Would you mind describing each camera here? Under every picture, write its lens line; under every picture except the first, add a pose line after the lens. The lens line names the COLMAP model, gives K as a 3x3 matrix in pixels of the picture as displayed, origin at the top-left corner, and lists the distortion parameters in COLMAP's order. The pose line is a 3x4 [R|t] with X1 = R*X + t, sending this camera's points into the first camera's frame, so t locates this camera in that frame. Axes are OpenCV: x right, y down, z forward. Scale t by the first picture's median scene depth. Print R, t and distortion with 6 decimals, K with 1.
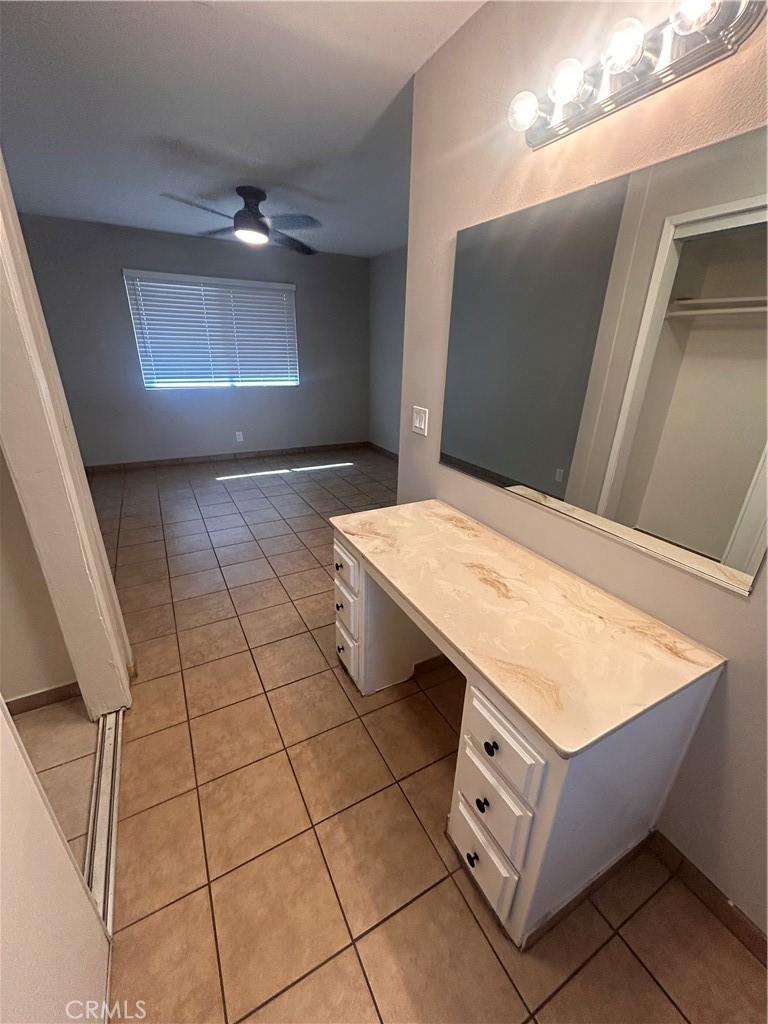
lens RADIAL K [[412.9, 0, 385.5], [0, 412.9, 514.1], [0, 0, 1]] dist [-0.002791, 0.000438]
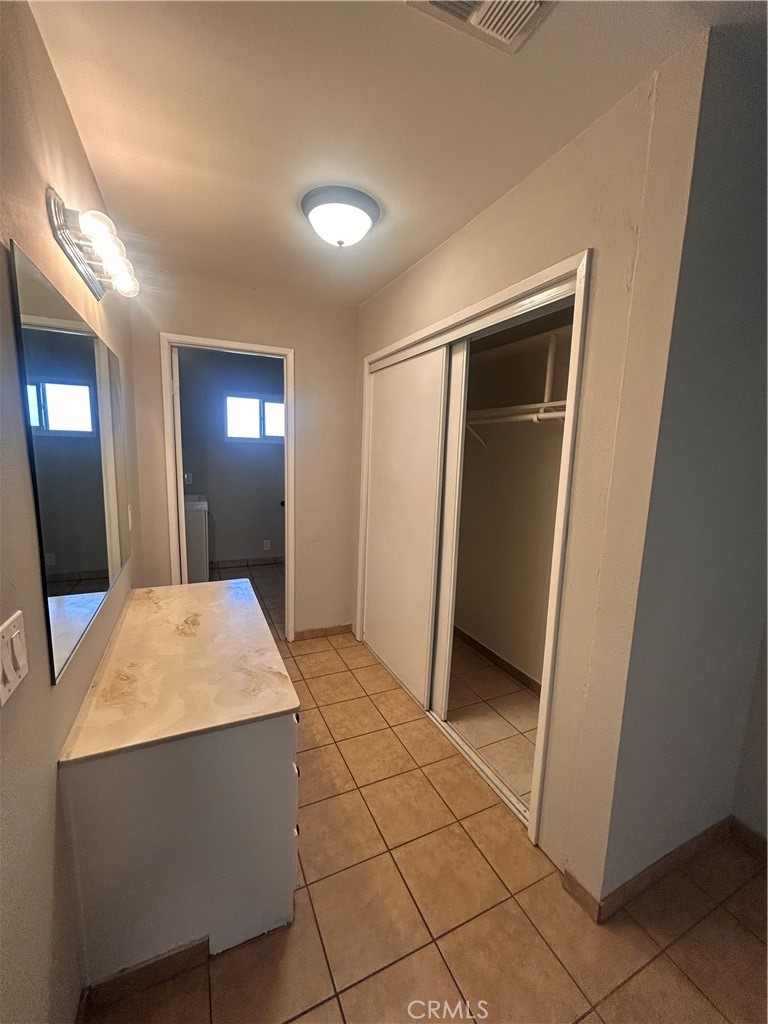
lens RADIAL K [[412.9, 0, 384.2], [0, 412.9, 512.4], [0, 0, 1]] dist [-0.002791, 0.000438]
pose [[-0.996515, -0.065415, 0.051754, -0.314357], [-0.029326, 0.855605, 0.516798, -0.664423], [-0.078087, 0.513480, -0.854541, 1.529935]]
